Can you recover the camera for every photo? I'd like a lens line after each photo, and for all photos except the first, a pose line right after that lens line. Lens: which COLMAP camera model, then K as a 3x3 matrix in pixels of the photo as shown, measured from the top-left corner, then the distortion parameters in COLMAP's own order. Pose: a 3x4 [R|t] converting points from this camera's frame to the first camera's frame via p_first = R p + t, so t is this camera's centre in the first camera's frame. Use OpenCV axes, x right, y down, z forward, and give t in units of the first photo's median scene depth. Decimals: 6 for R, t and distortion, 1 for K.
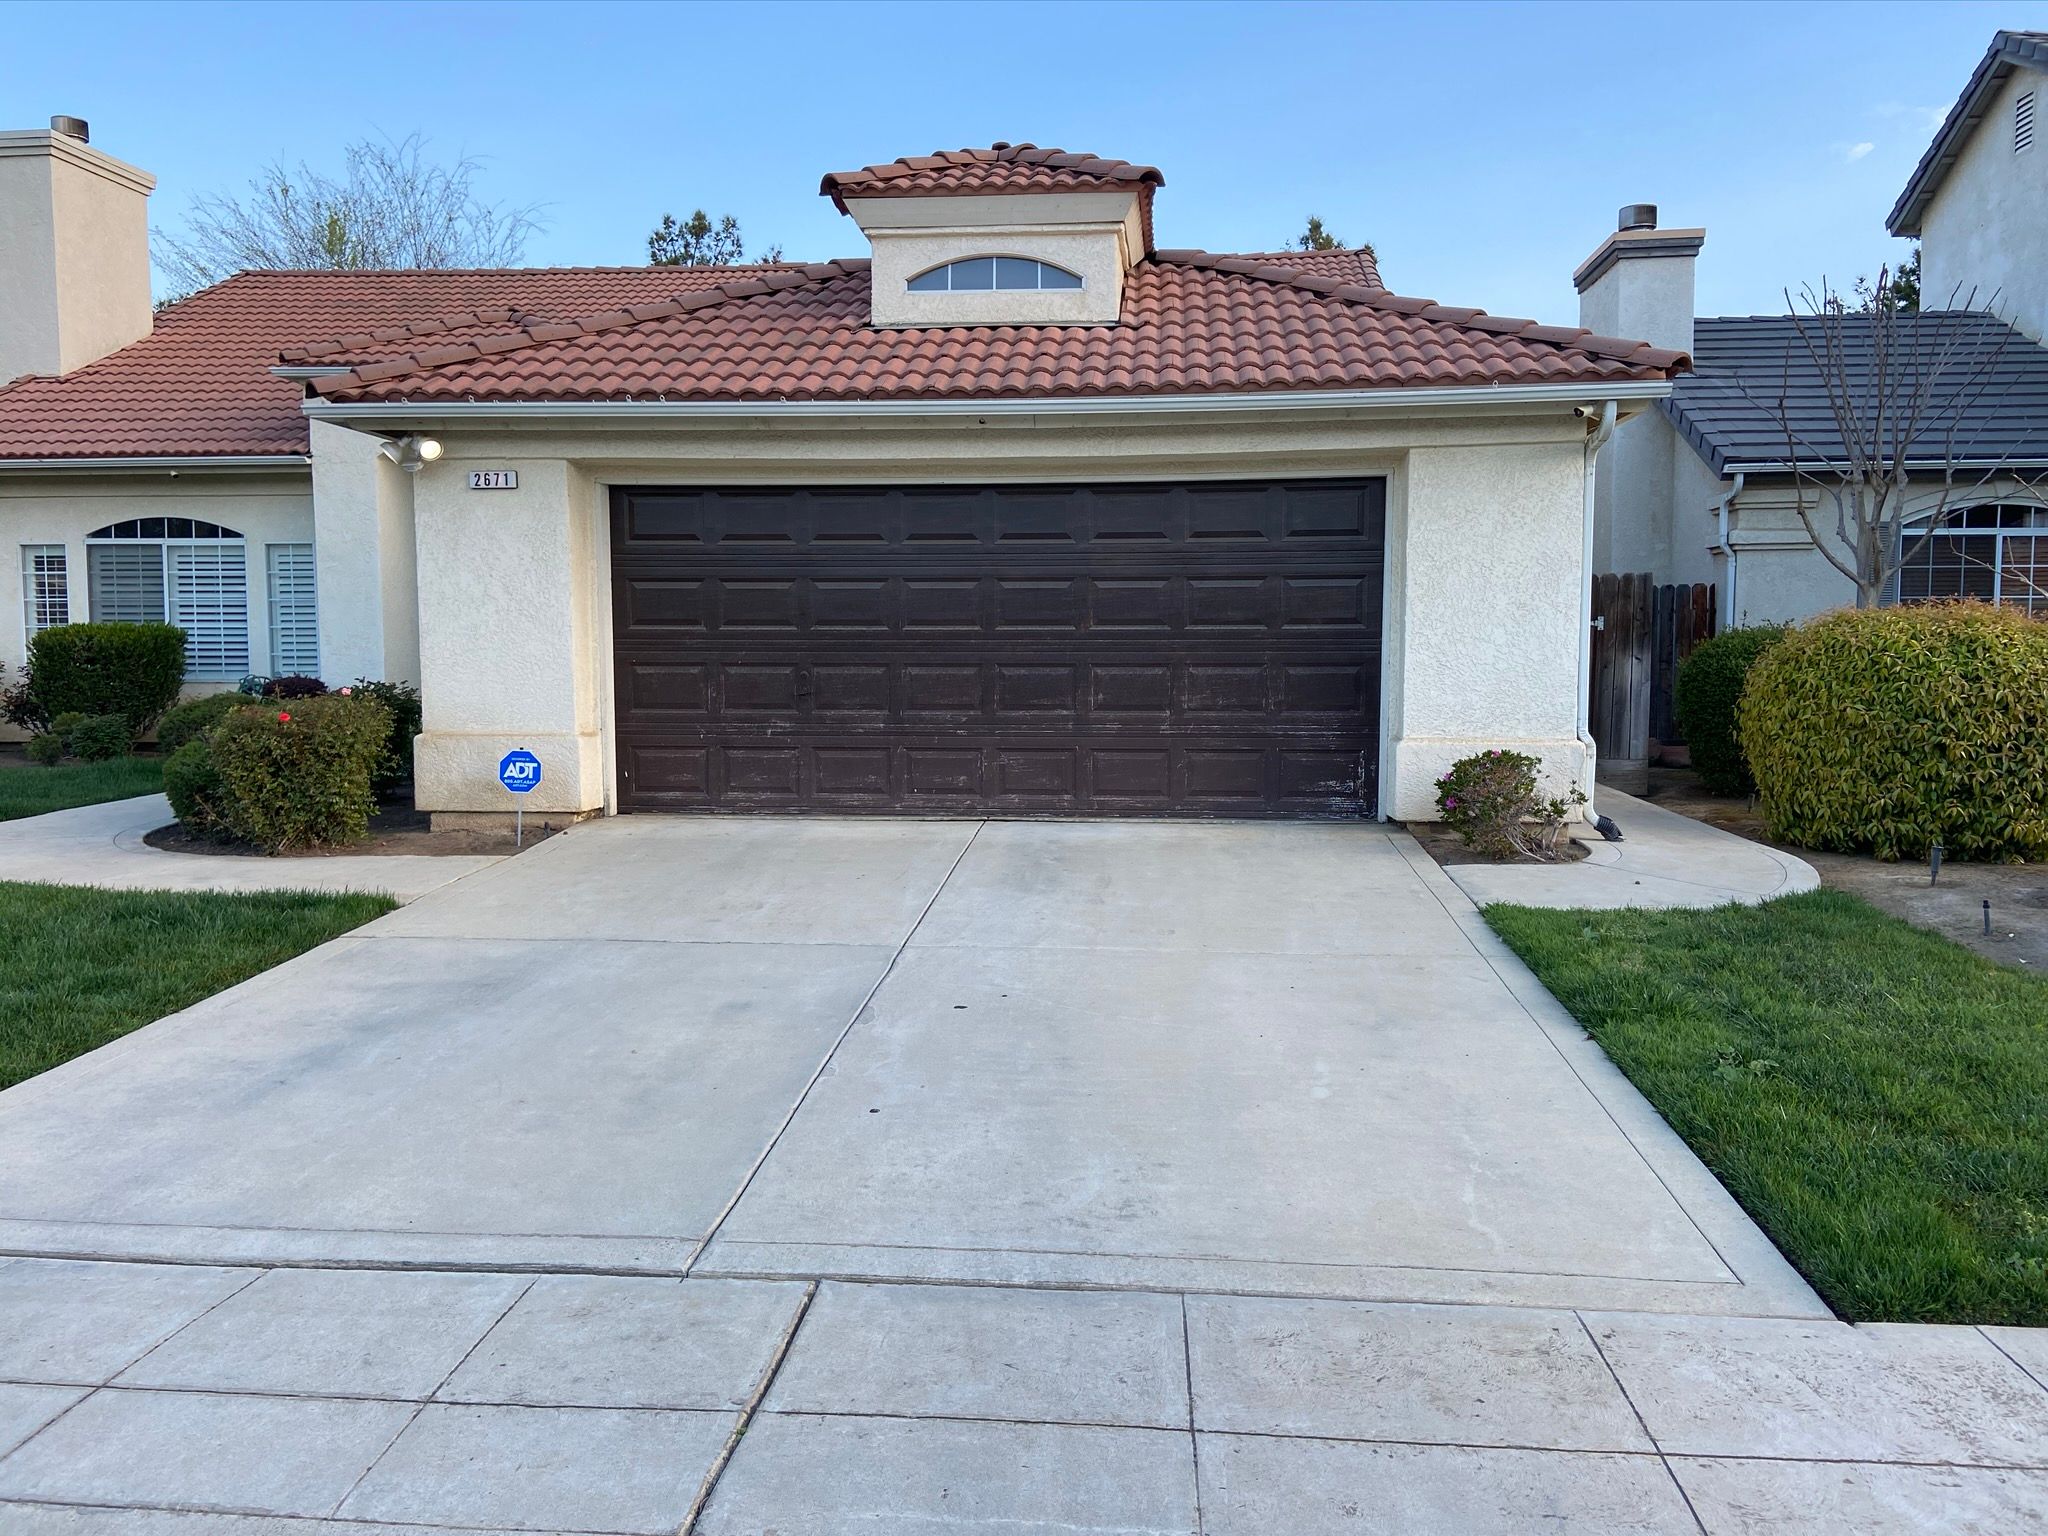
lens RADIAL K [[1541.4, 0, 1019.2], [0, 1541.4, 768.5], [0, 0, 1]] dist [0.130131, -0.160518]
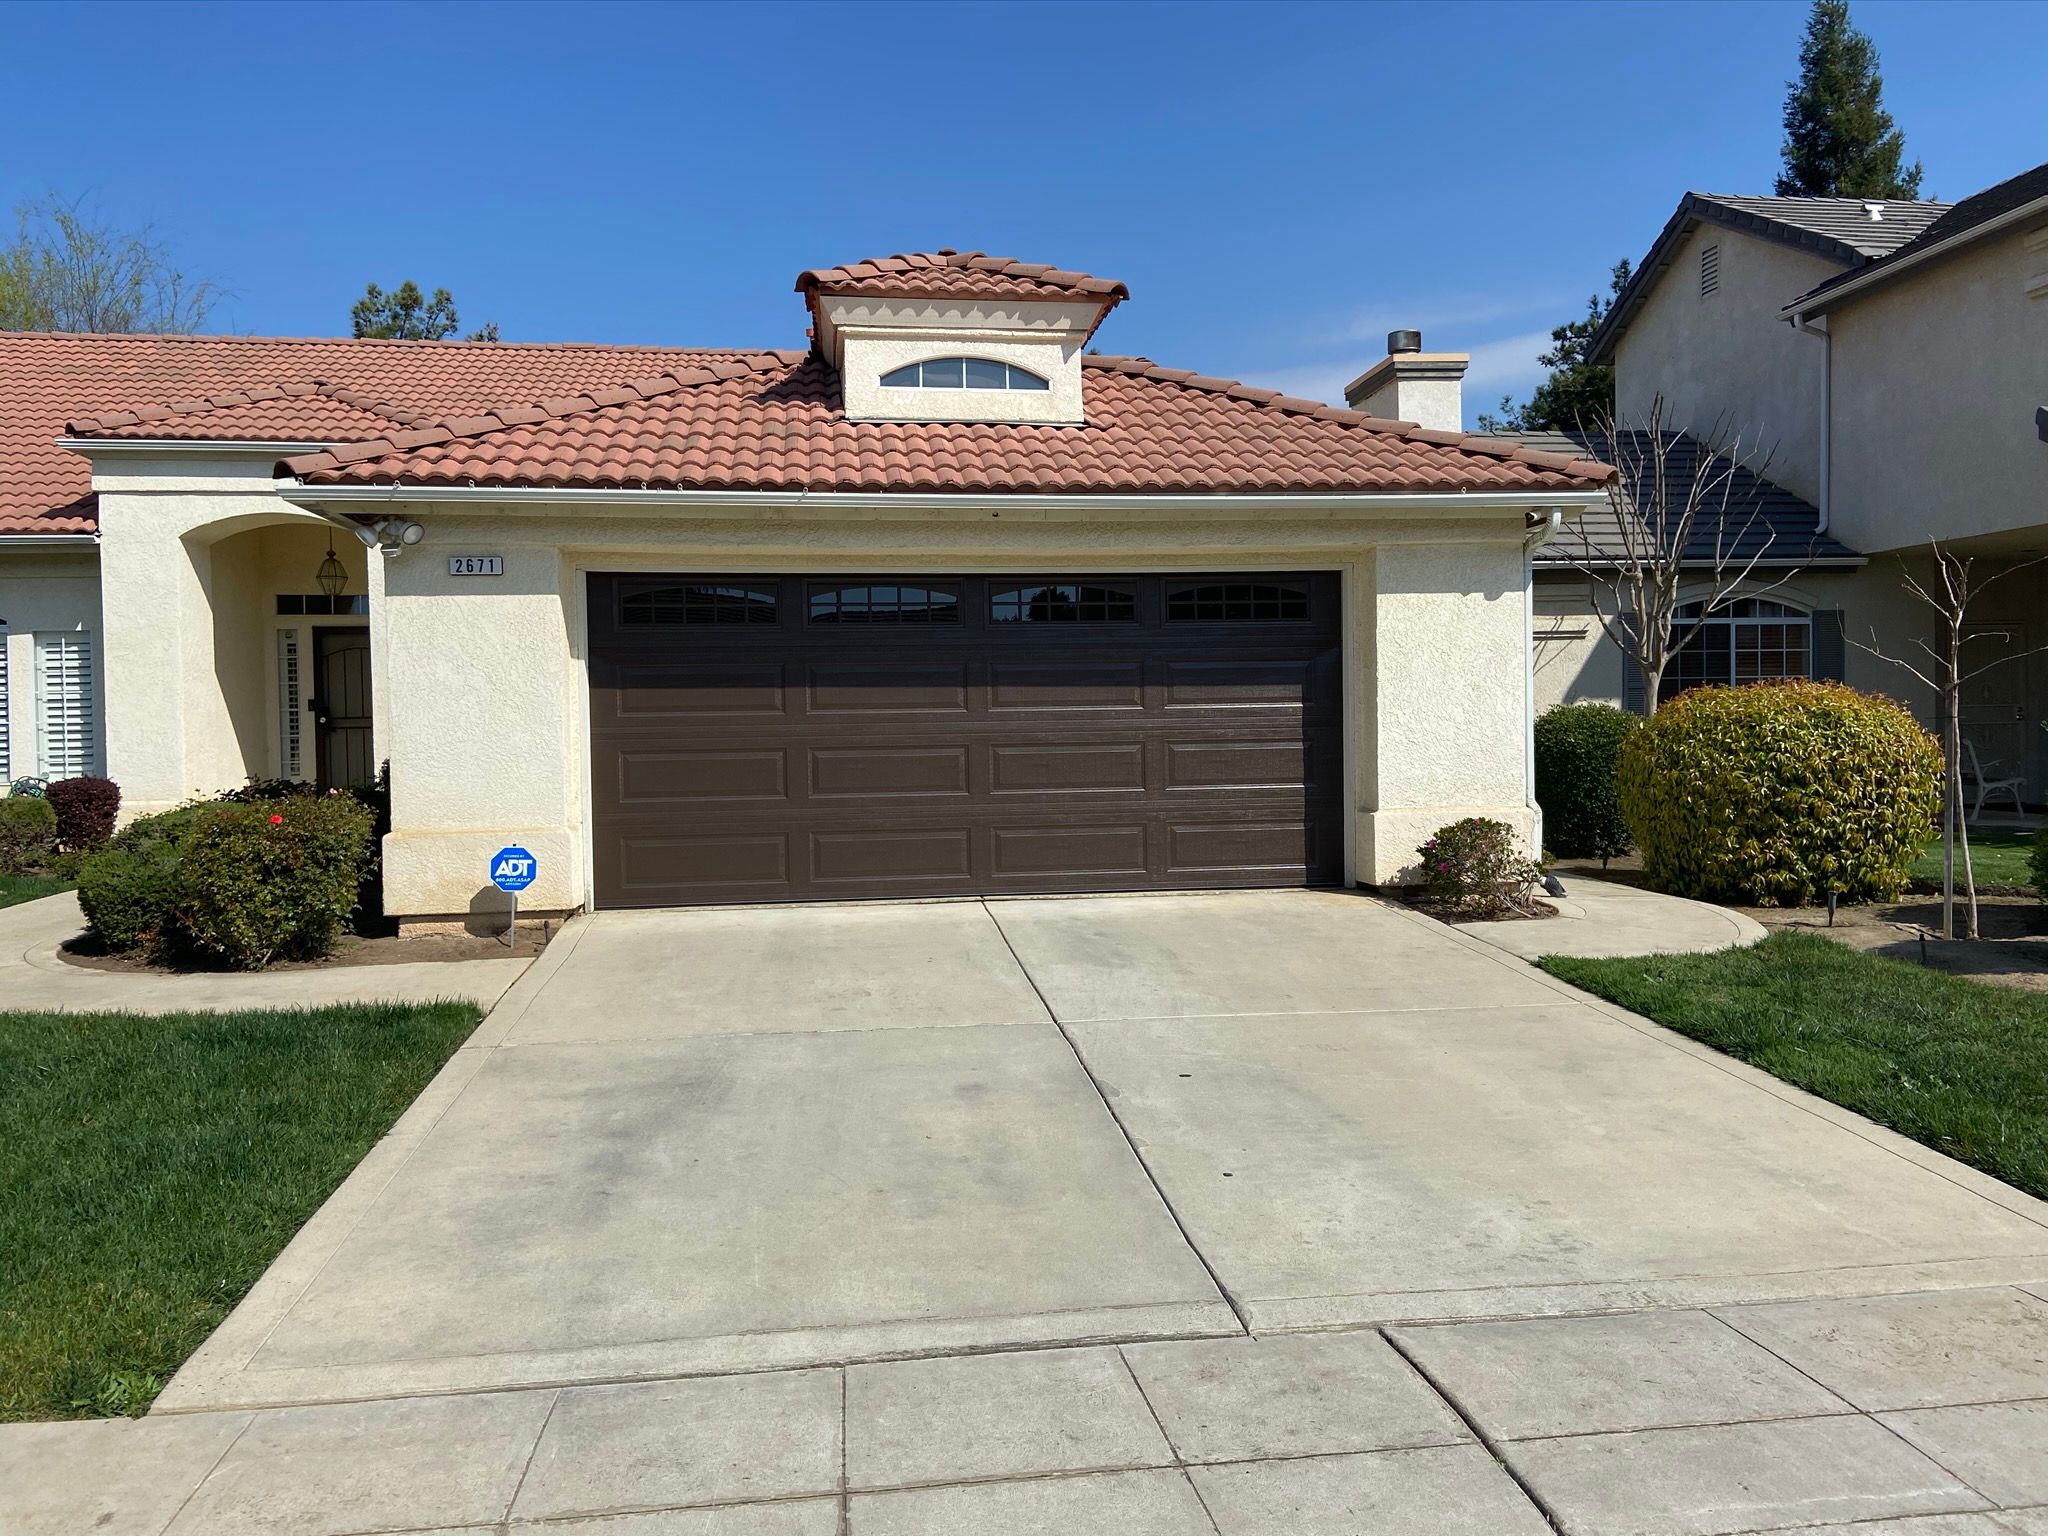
lens RADIAL K [[1541.4, 0, 1019.2], [0, 1541.4, 768.5], [0, 0, 1]] dist [0.130131, -0.160518]
pose [[0.974265, -0.020535, 0.224469, -0.296586], [0.032424, 0.998252, -0.049408, -0.003105], [-0.223062, 0.055414, 0.973228, -0.001395]]
